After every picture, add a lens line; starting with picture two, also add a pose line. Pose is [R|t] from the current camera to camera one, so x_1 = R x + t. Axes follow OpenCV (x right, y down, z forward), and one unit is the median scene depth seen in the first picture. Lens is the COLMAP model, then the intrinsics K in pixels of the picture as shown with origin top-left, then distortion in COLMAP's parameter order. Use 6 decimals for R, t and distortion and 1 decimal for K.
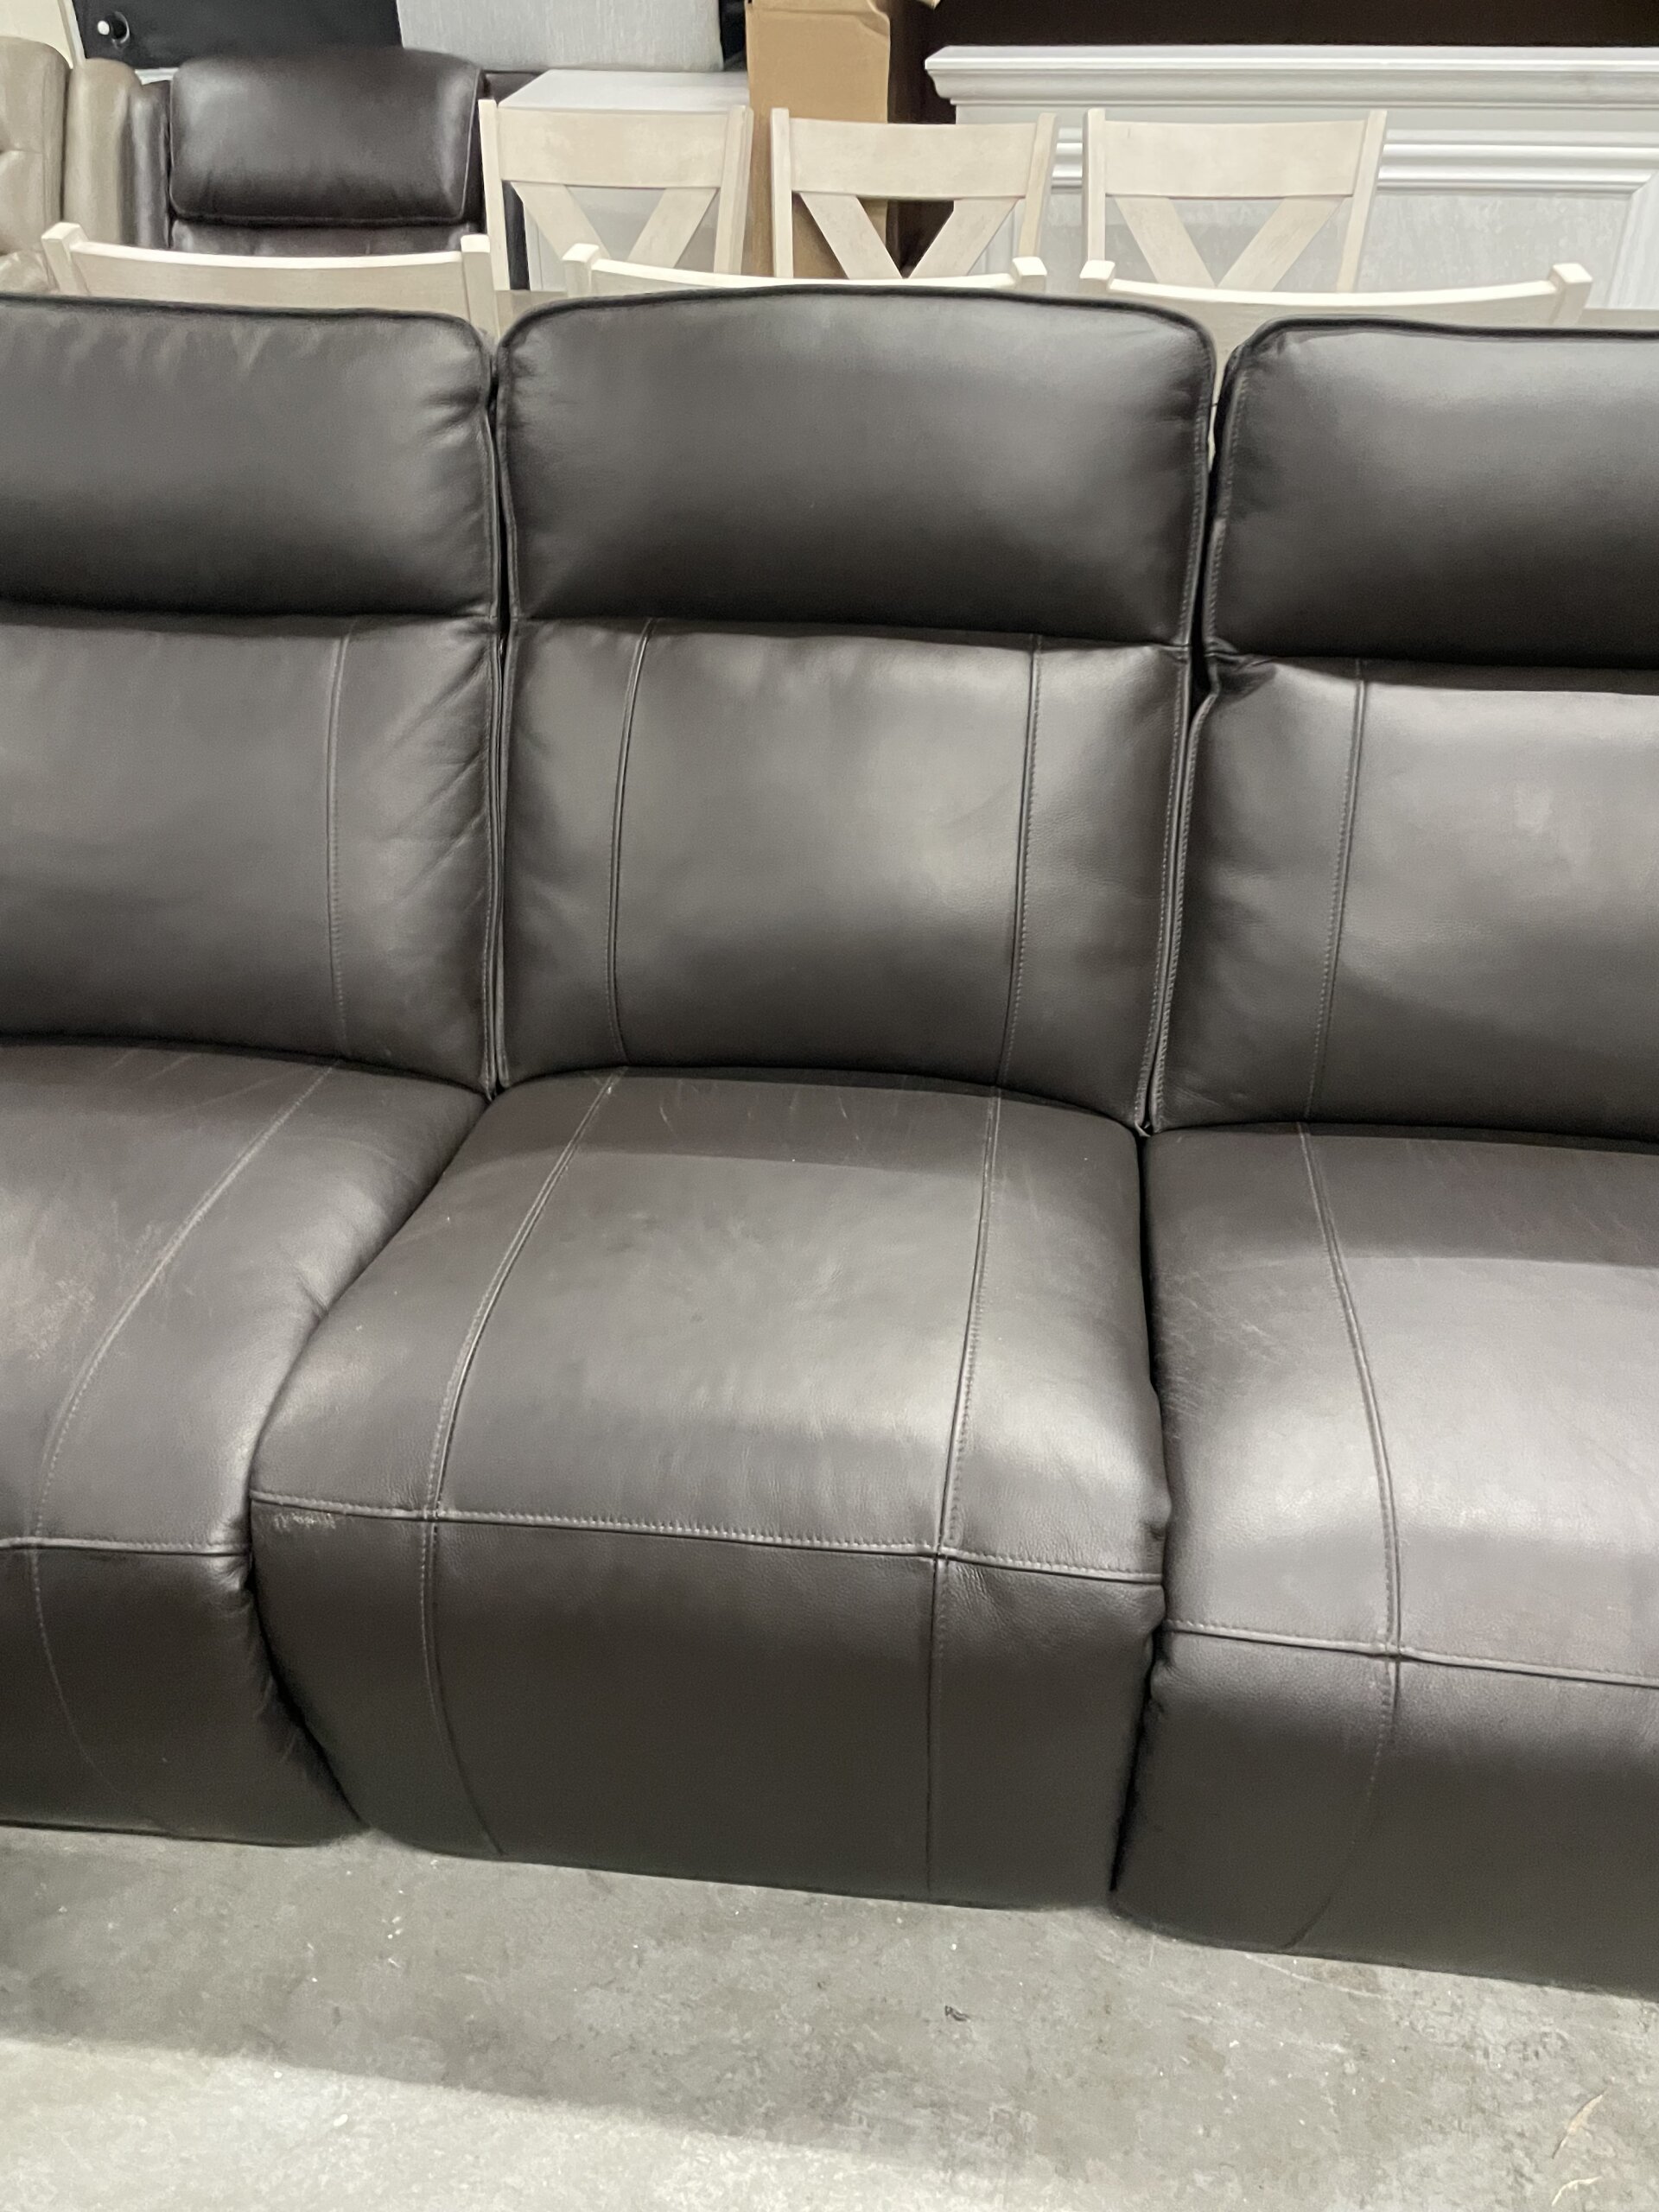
lens RADIAL K [[1678.5, 0, 829.5], [0, 1678.5, 1106.0], [0, 0, 1]] dist [0.090604, -0.105293]
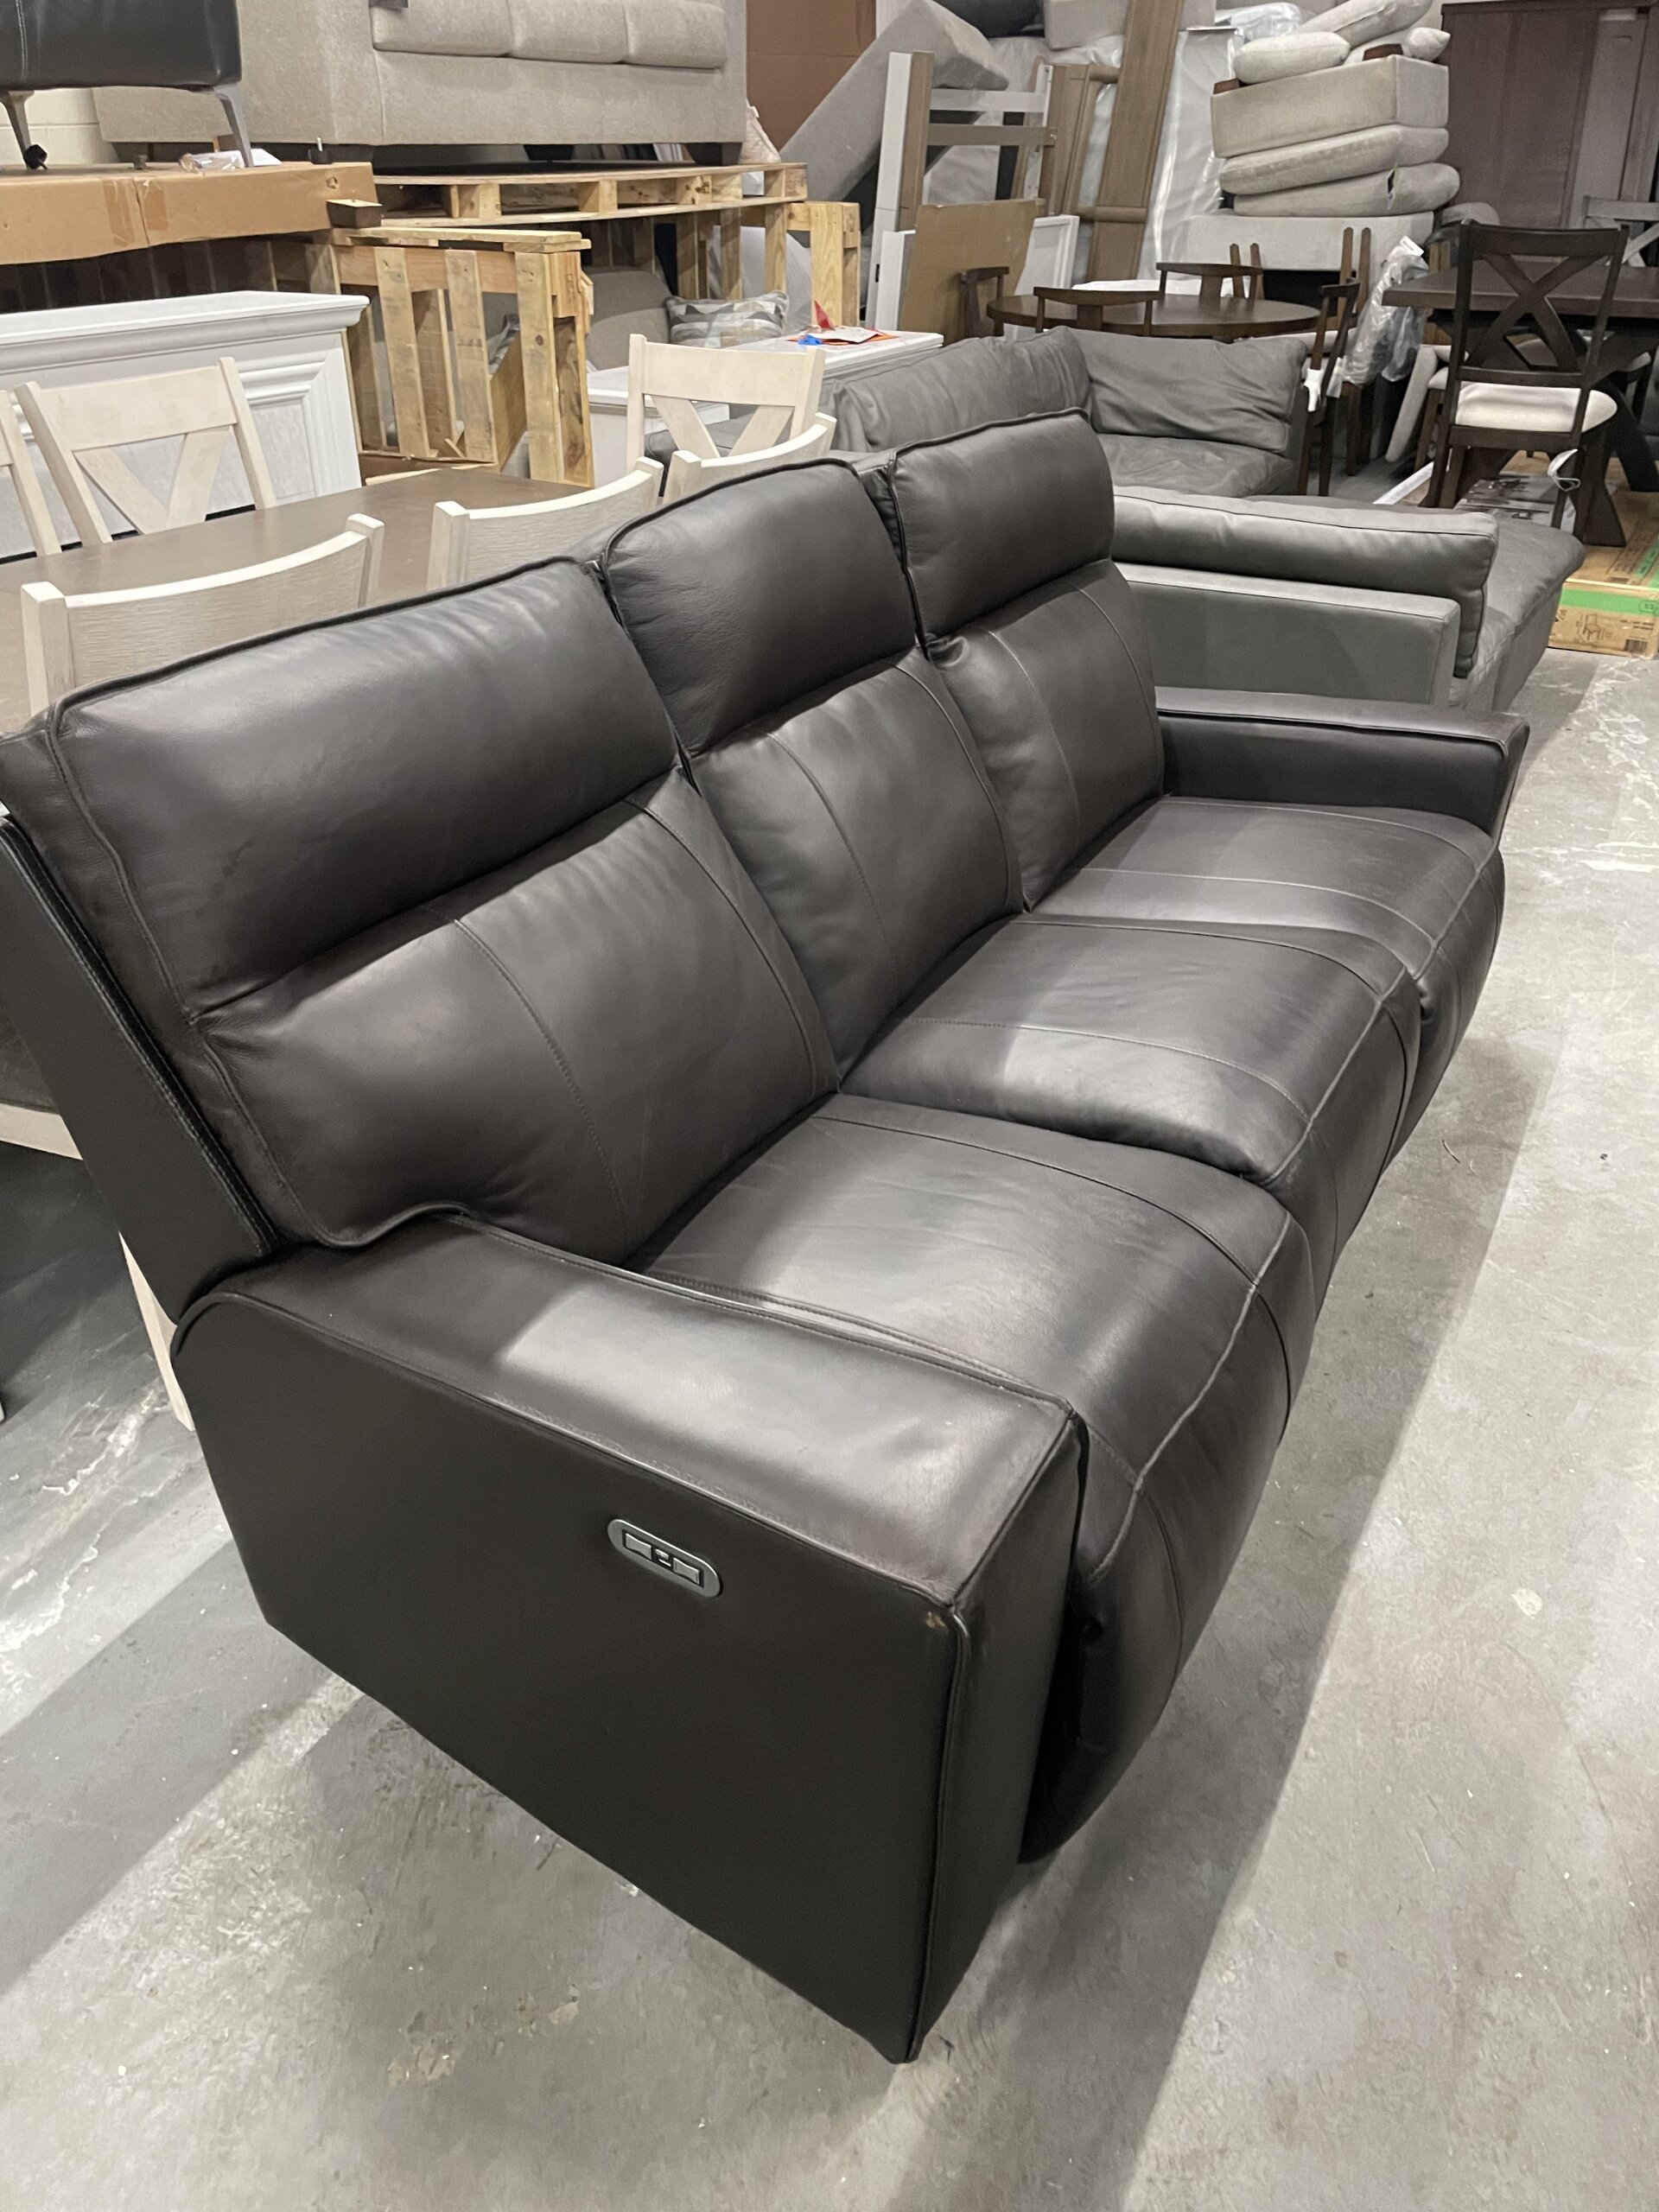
lens RADIAL K [[1678.5, 0, 829.5], [0, 1678.5, 1106.0], [0, 0, 1]] dist [0.090604, -0.105293]
pose [[0.360525, -0.455971, 0.813703, -1.766311], [0.537231, 0.814649, 0.218472, -0.400259], [-0.762499, 0.358382, 0.538663, 0.447848]]
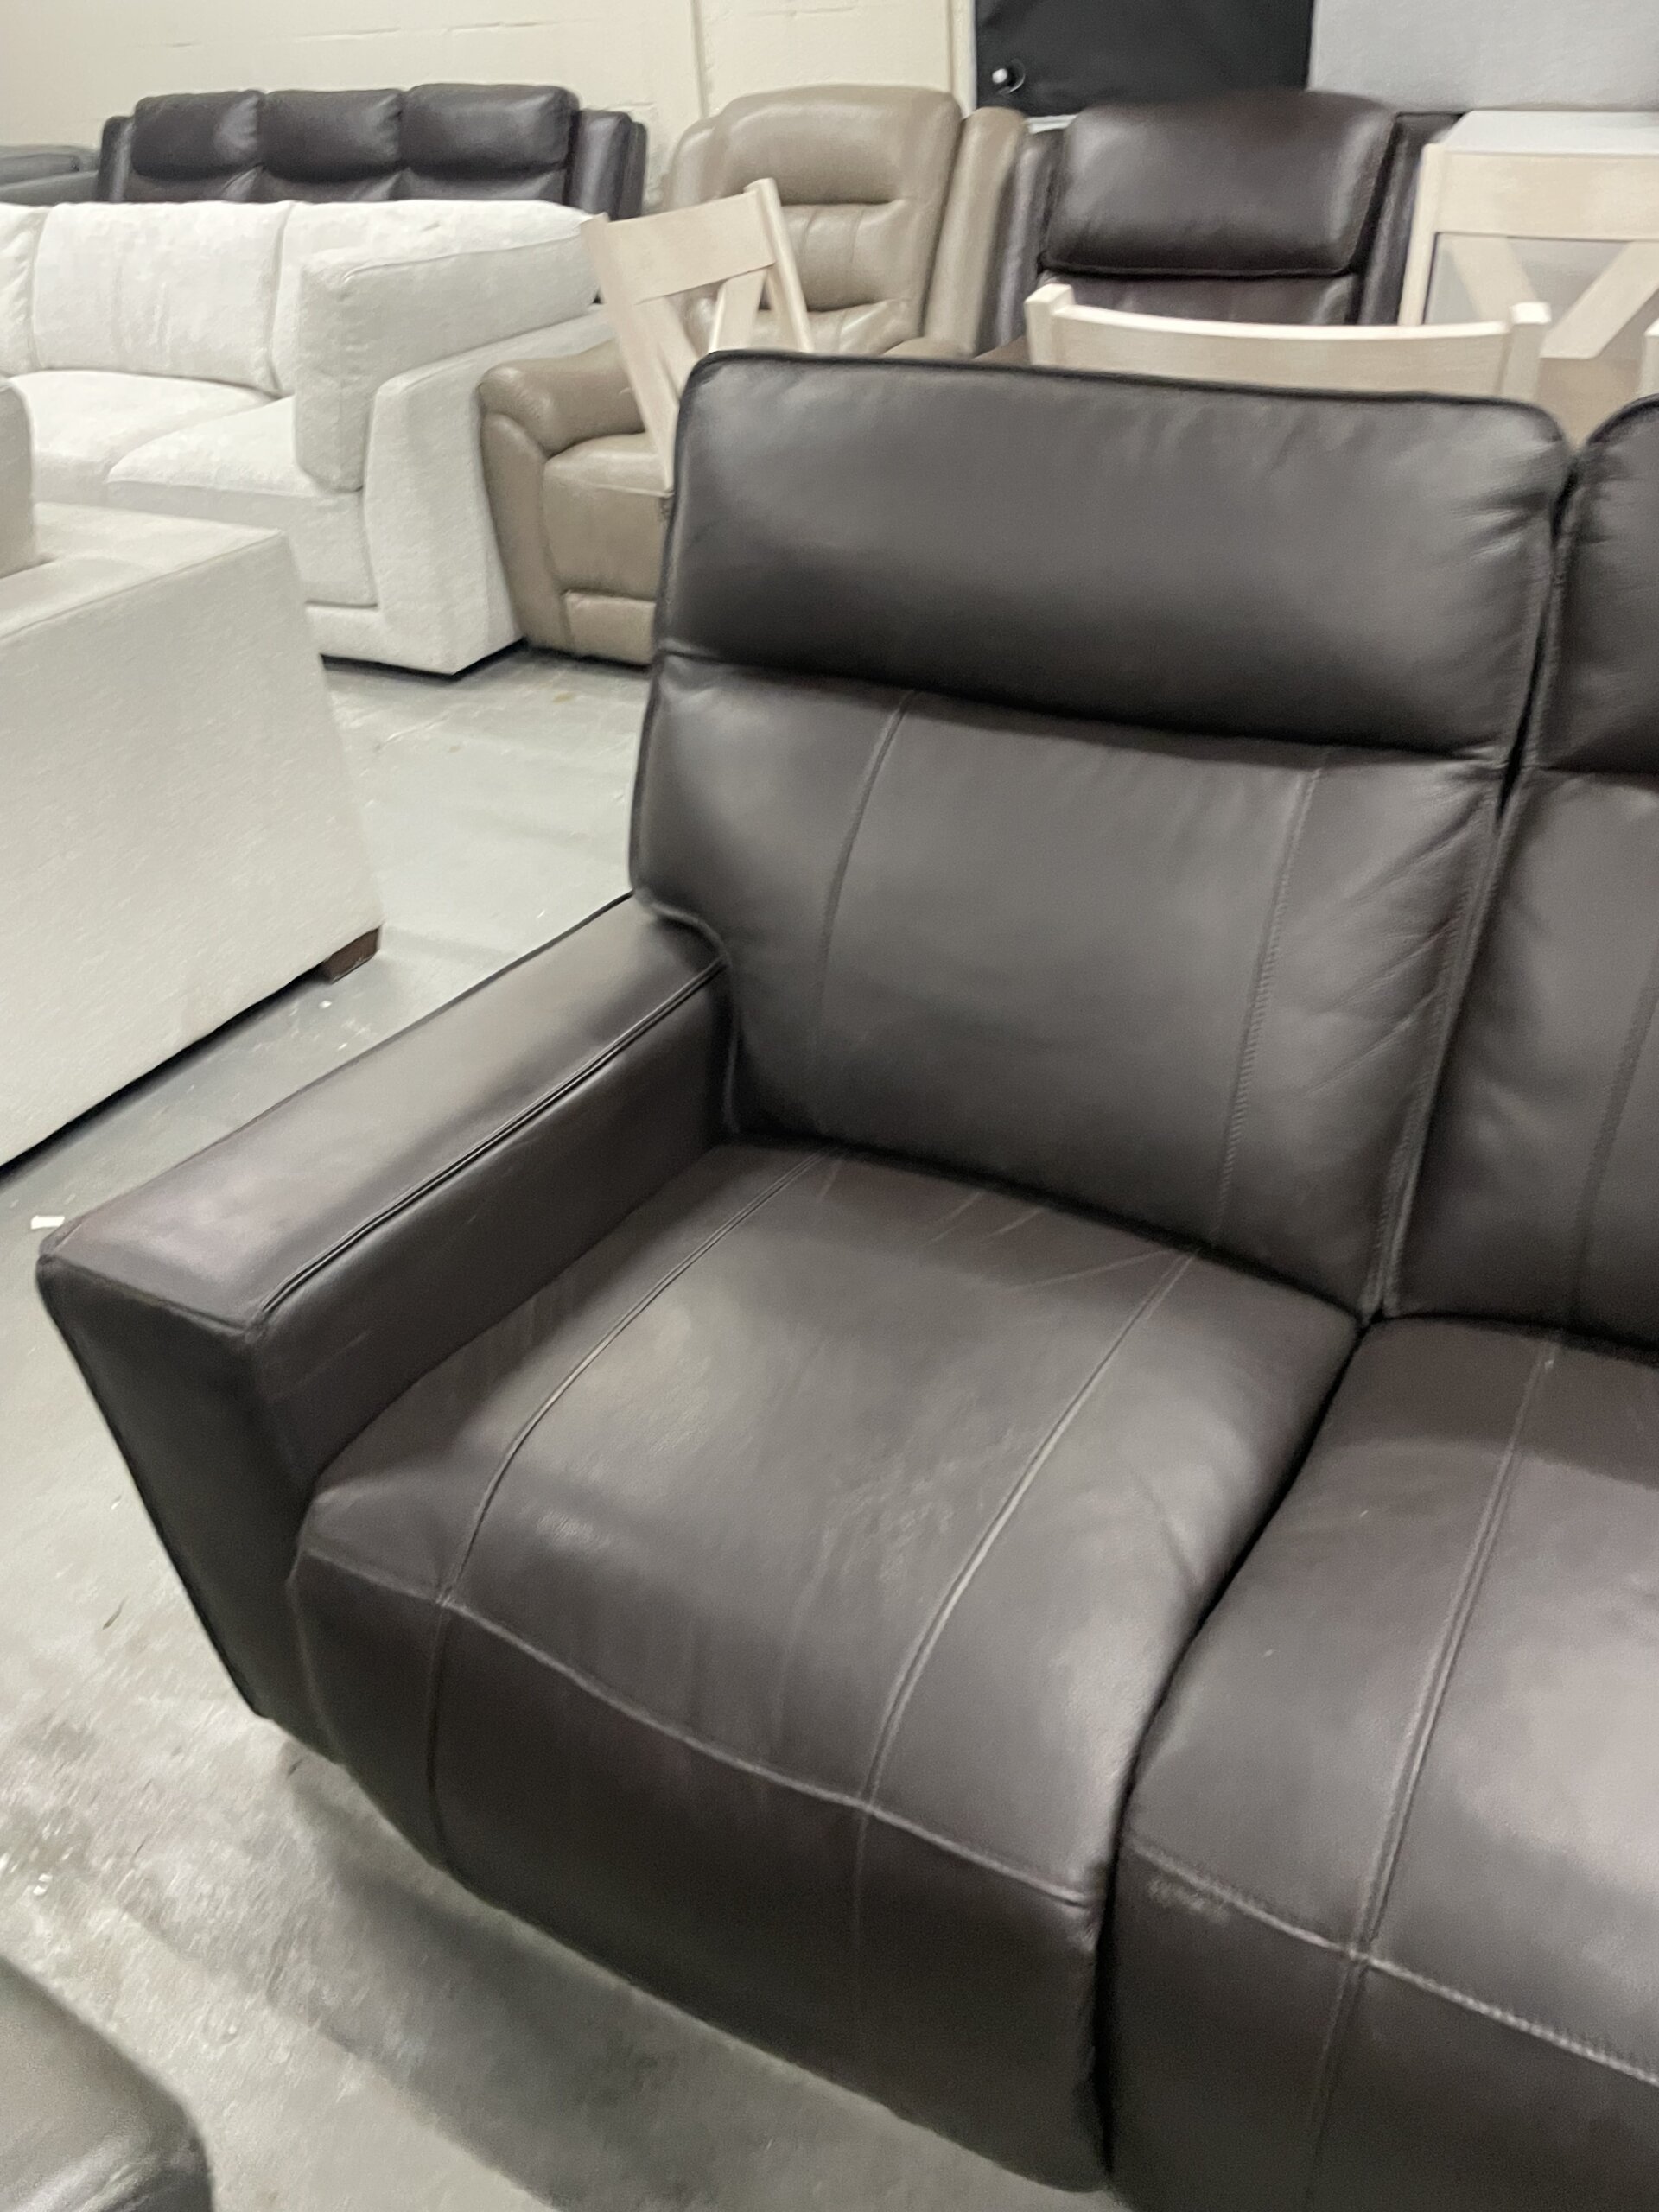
lens RADIAL K [[1678.5, 0, 829.5], [0, 1678.5, 1106.0], [0, 0, 1]] dist [0.090604, -0.105293]
pose [[0.925731, 0.175638, -0.334924, -0.193934], [-0.182128, 0.983199, 0.012199, -0.075911], [0.331439, 0.049706, 0.942166, 0.124550]]
